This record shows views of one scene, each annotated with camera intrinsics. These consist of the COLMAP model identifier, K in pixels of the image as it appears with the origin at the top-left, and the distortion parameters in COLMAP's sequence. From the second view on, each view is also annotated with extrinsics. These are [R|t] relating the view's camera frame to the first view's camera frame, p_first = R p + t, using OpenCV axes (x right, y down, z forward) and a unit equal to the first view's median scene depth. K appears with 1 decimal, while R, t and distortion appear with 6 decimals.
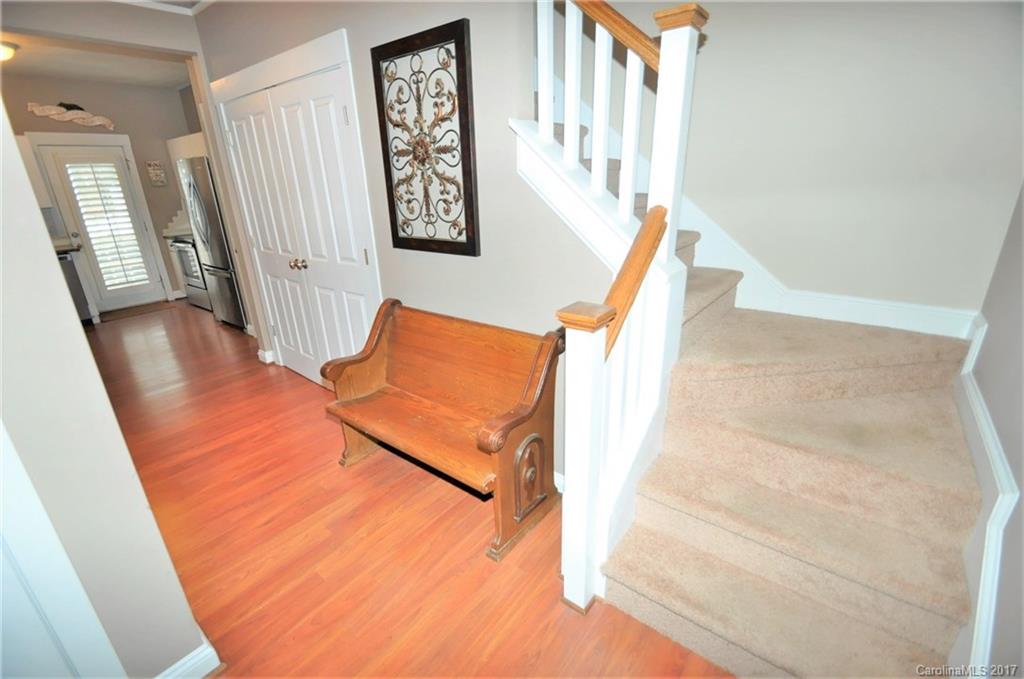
lens RADIAL K [[445.2, 0, 509.9], [0, 445.2, 344.3], [0, 0, 1]] dist [0.010418, -0.014793]
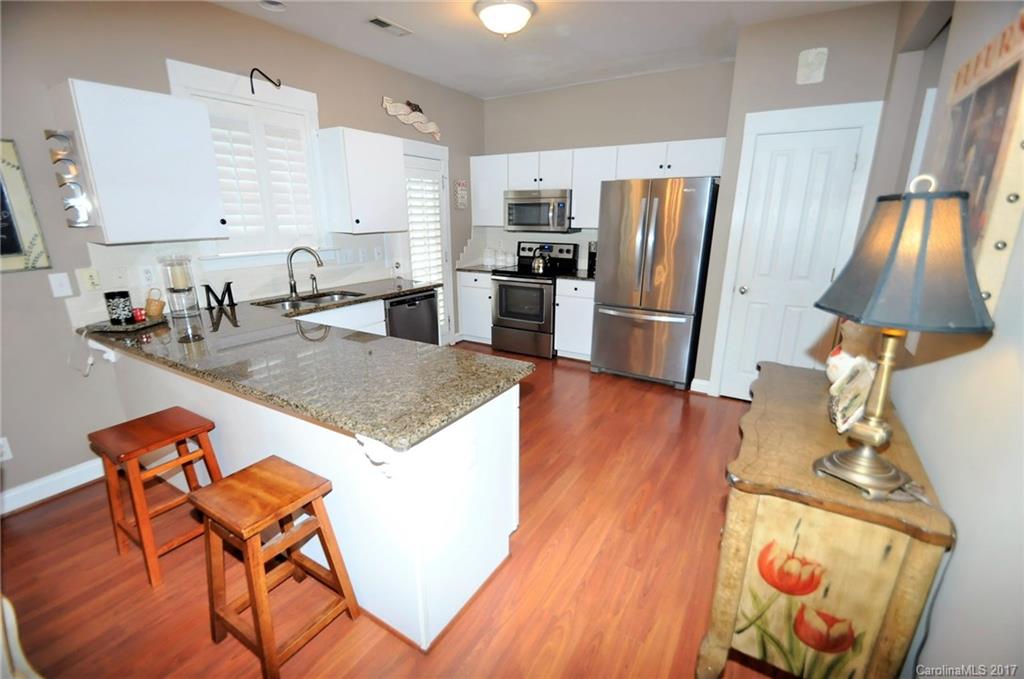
lens RADIAL K [[445.2, 0, 509.9], [0, 445.2, 344.3], [0, 0, 1]] dist [0.010418, -0.014793]
pose [[0.993634, -0.000644, 0.112652, -0.860600], [0.008824, 0.997357, -0.072126, -0.045242], [-0.112307, 0.072661, 0.991013, 0.193506]]
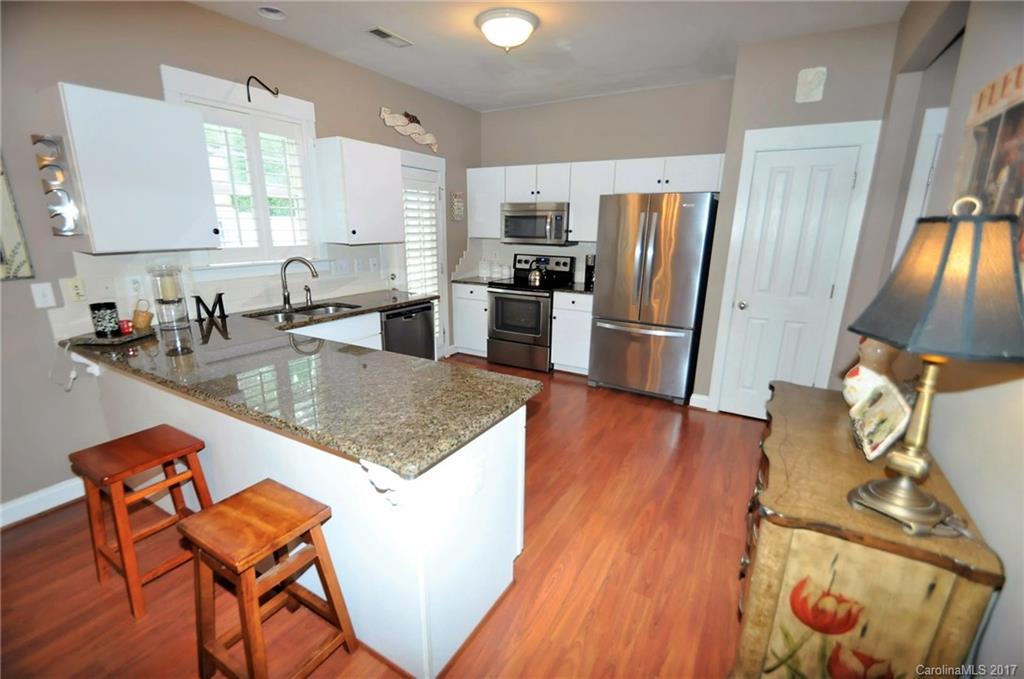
lens RADIAL K [[445.2, 0, 509.9], [0, 445.2, 344.3], [0, 0, 1]] dist [0.010418, -0.014793]
pose [[0.990754, 0.008210, 0.135419, -0.871712], [0.004774, 0.995439, -0.095278, -0.051169], [-0.135583, 0.095044, 0.986197, 0.205147]]
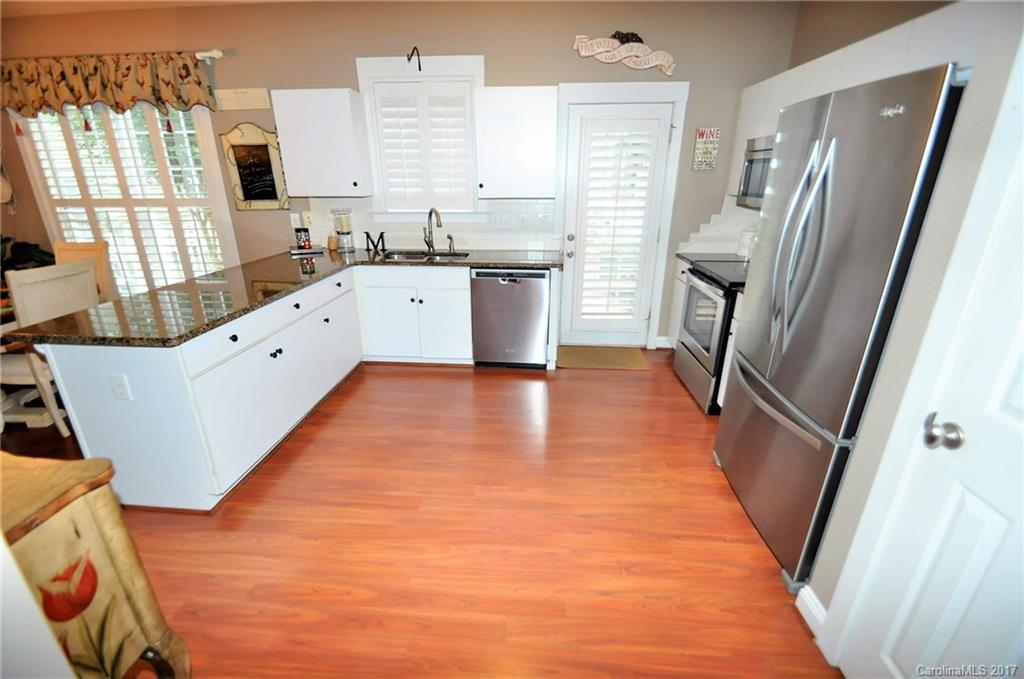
lens RADIAL K [[445.2, 0, 509.9], [0, 445.2, 344.3], [0, 0, 1]] dist [0.010418, -0.014793]
pose [[0.565359, 0.315807, -0.761994, -0.441701], [-0.303334, 0.938670, 0.163973, -0.171857], [0.767045, 0.138435, 0.626481, 0.501948]]
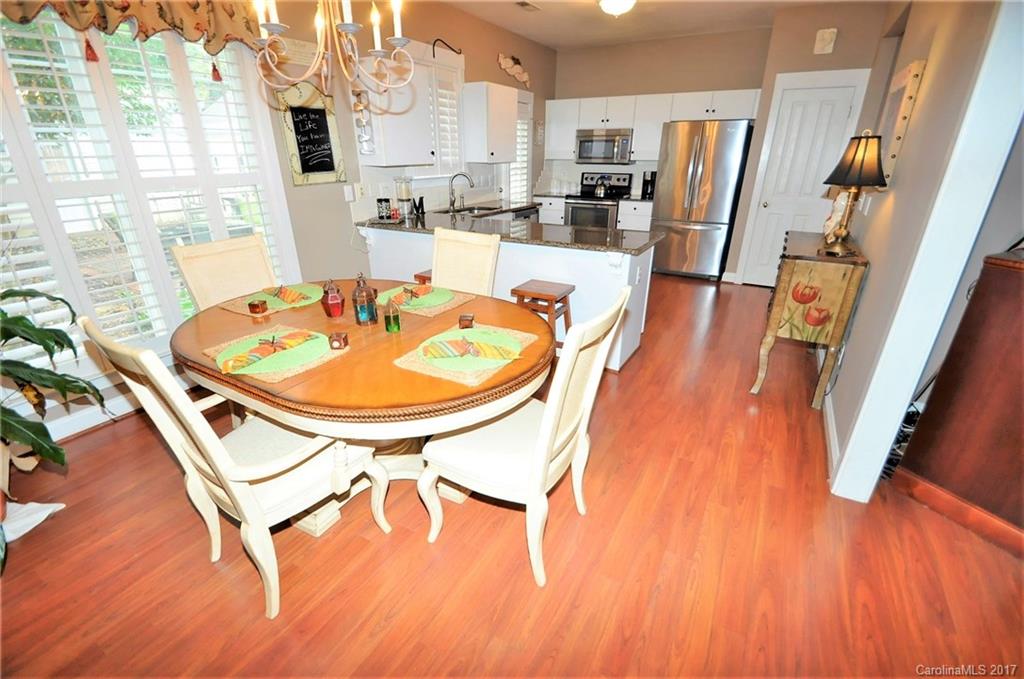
lens RADIAL K [[445.2, 0, 509.9], [0, 445.2, 344.3], [0, 0, 1]] dist [0.010418, -0.014793]
pose [[0.990793, -0.023556, 0.133323, -1.094379], [0.016983, 0.998594, 0.050225, 0.061499], [-0.134319, -0.047499, 0.989799, -0.052331]]
